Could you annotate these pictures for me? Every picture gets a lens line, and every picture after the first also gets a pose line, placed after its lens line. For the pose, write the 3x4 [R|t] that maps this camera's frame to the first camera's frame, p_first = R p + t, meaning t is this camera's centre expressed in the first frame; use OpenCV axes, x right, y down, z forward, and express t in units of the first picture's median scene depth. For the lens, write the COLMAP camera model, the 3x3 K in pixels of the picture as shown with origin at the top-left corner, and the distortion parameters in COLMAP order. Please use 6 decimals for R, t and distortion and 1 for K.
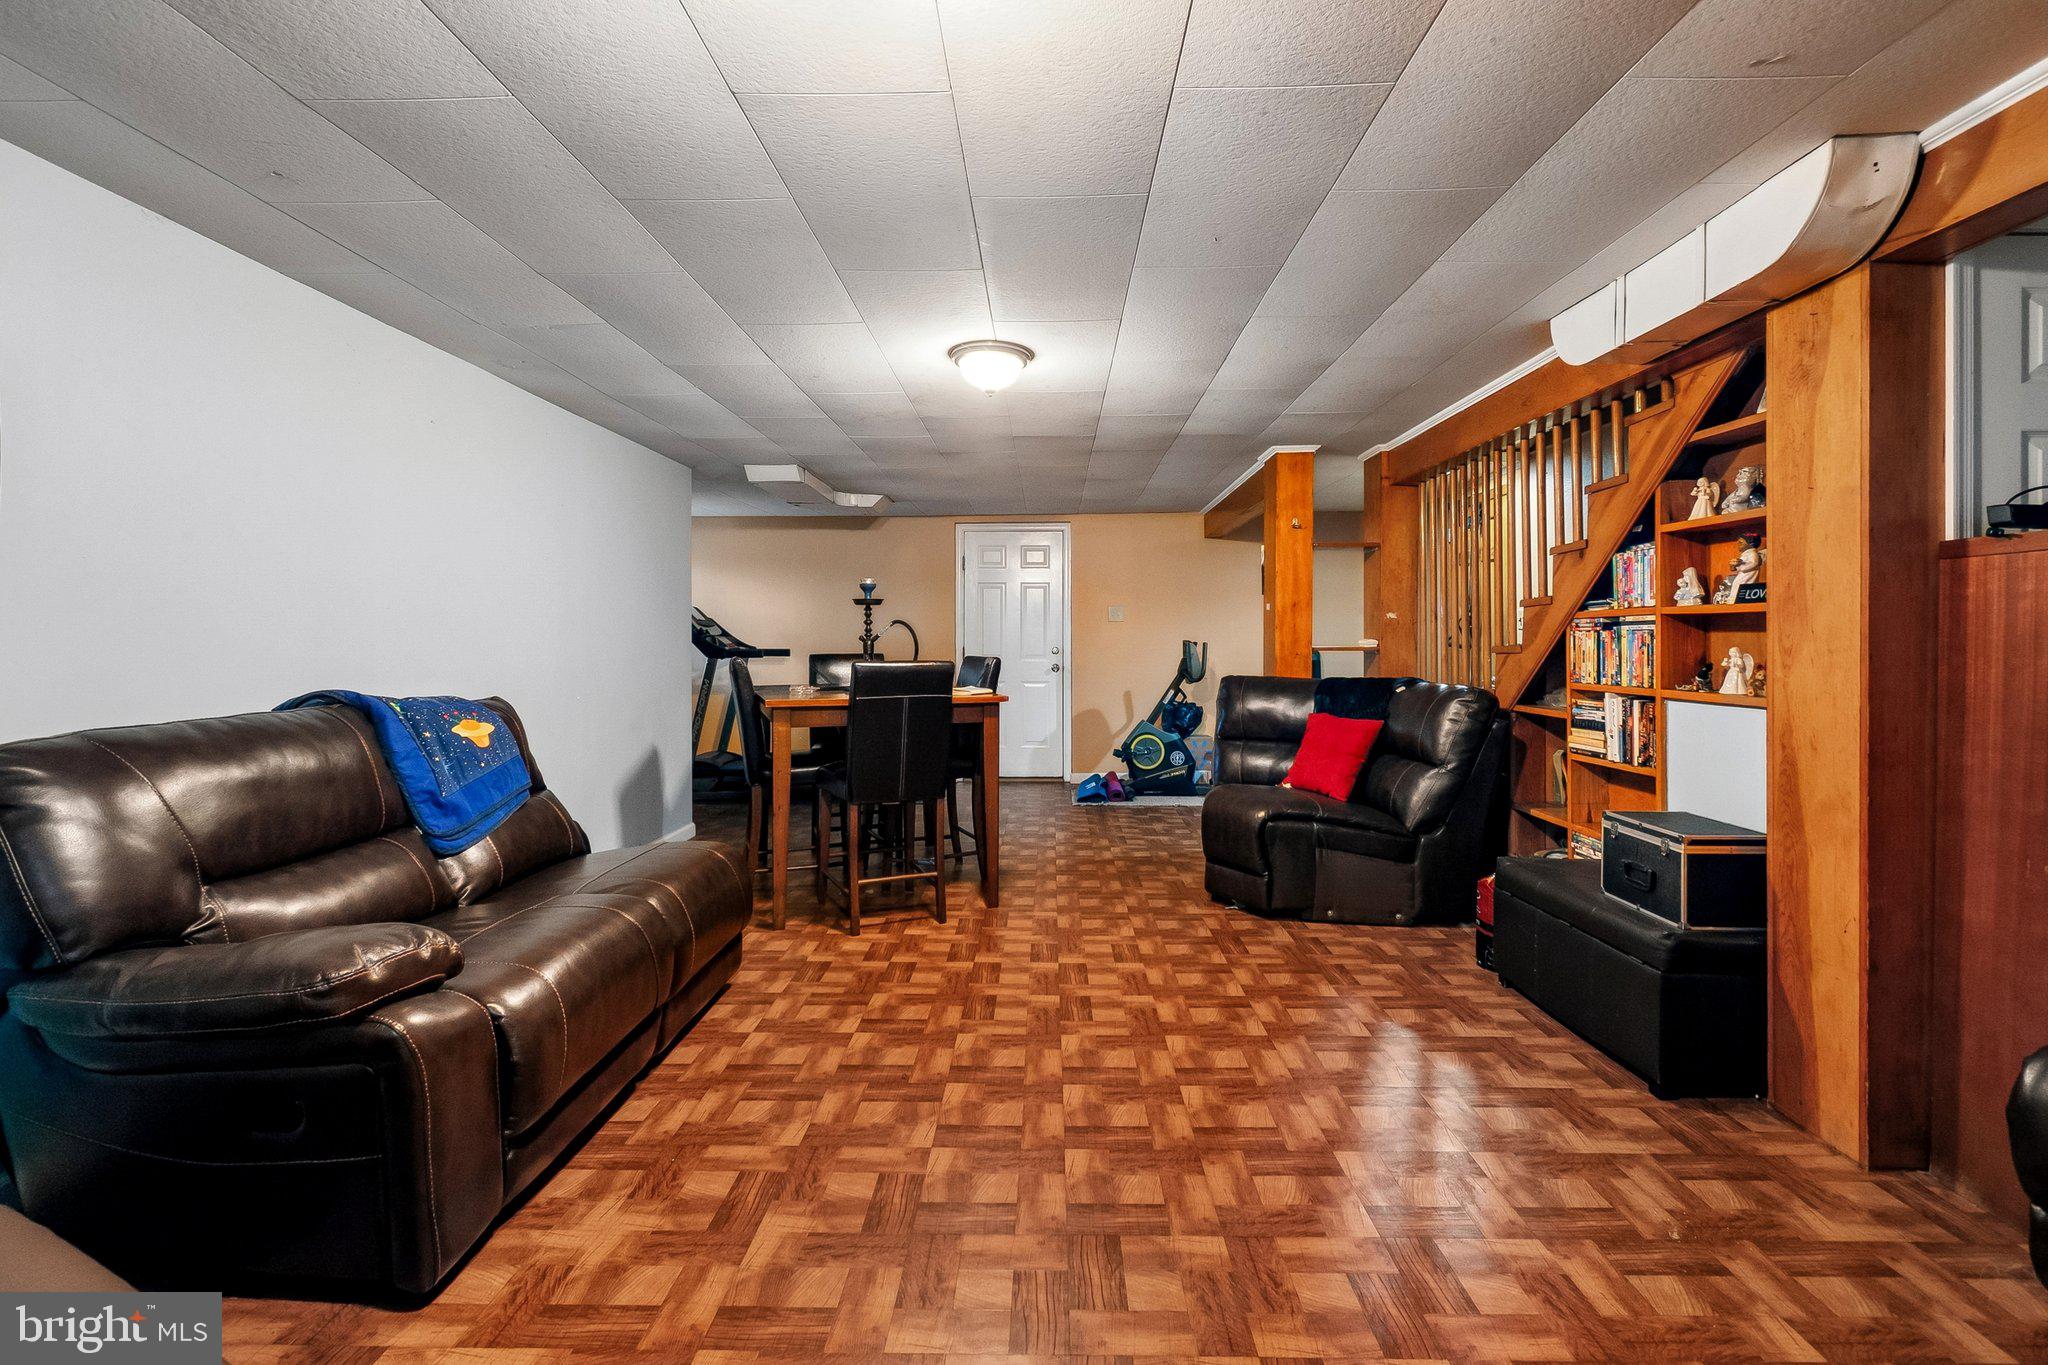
lens RADIAL K [[920.5, 0, 1042.8], [0, 920.5, 644.4], [0, 0, 1]] dist [0.008053, -0.003995]
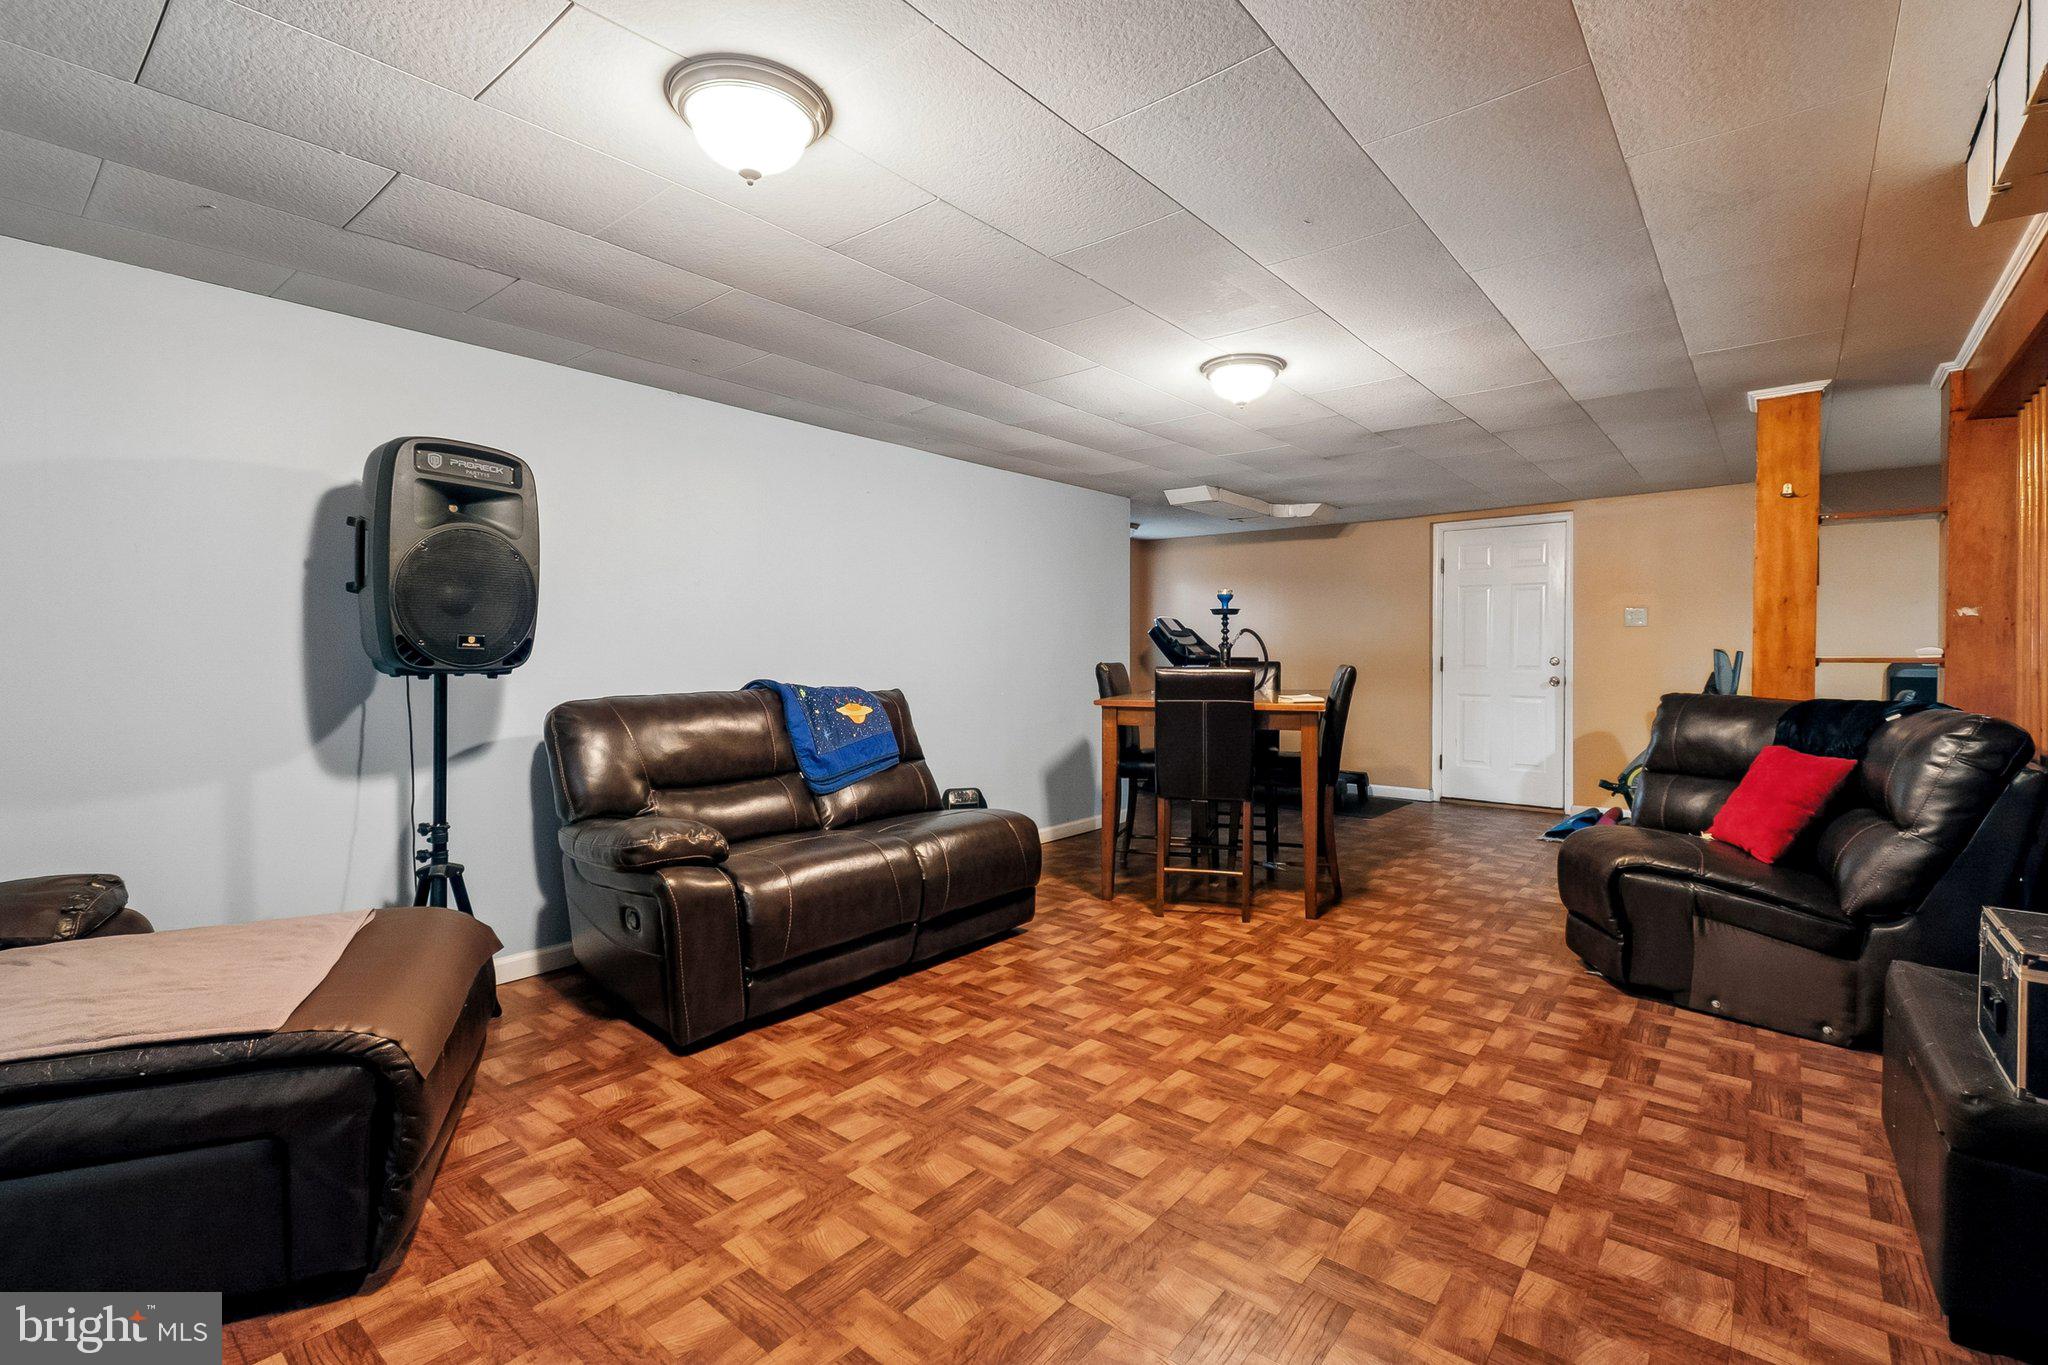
lens RADIAL K [[920.5, 0, 1041.1], [0, 920.5, 664.9], [0, 0, 1]] dist [0.008053, -0.003995]
pose [[0.783187, 0.010715, -0.621694, 0.434078], [-0.003650, 0.999914, 0.012636, 0.003038], [0.621776, -0.007627, 0.783158, 0.065106]]
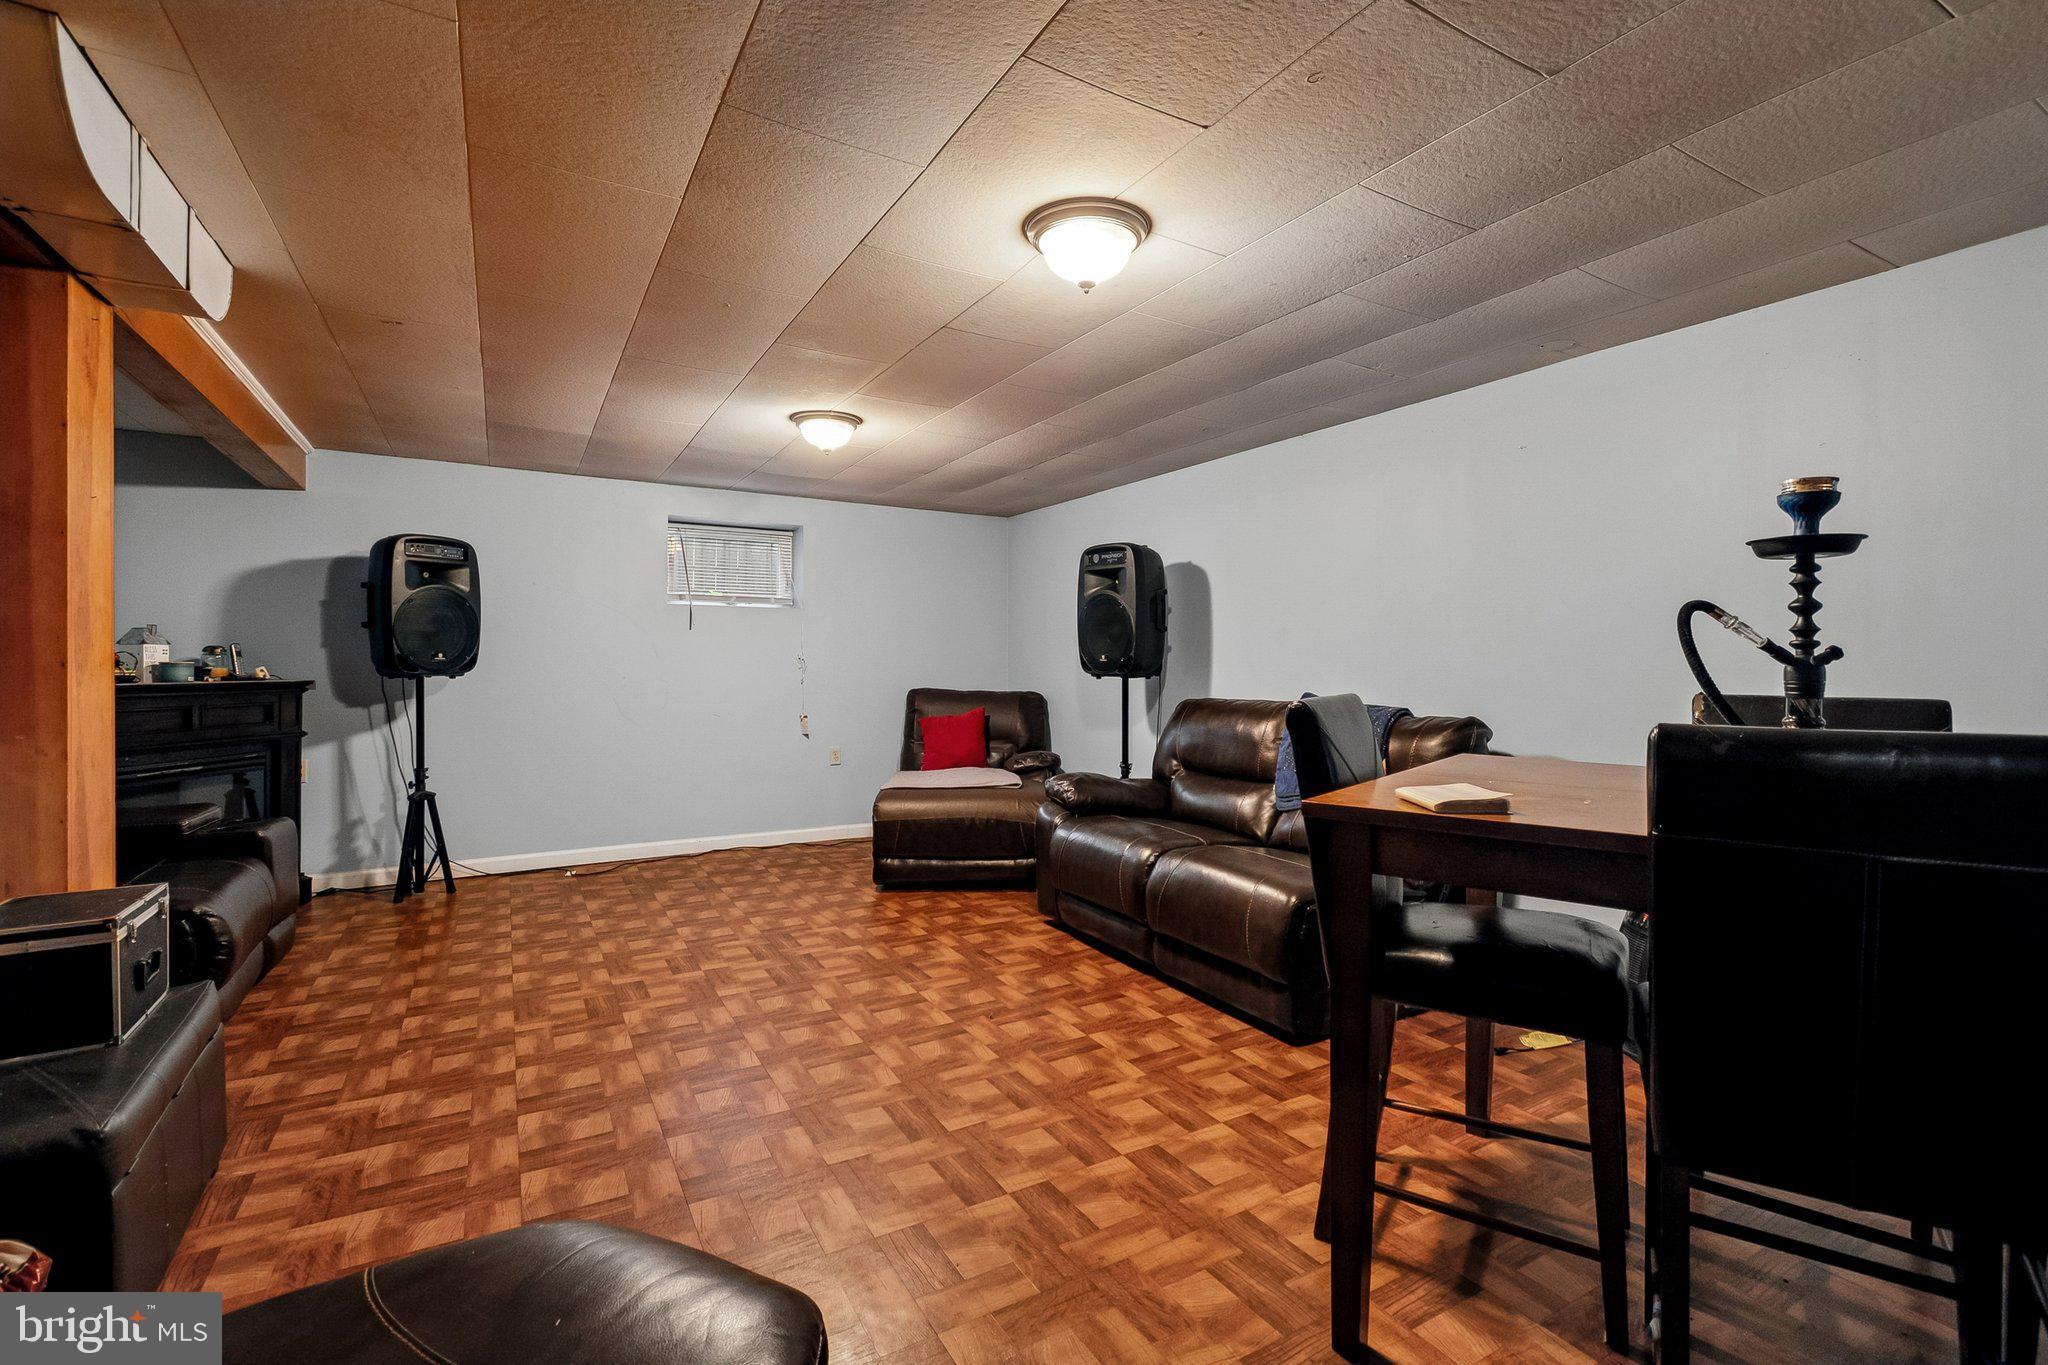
lens RADIAL K [[920.5, 0, 1028.7], [0, 920.5, 673.0], [0, 0, 1]] dist [0.008053, -0.003995]
pose [[-0.864870, 0.003619, -0.501983, 0.335358], [-0.005089, 0.999859, 0.015975, -0.004452], [0.501970, 0.016371, -0.864730, 1.666031]]
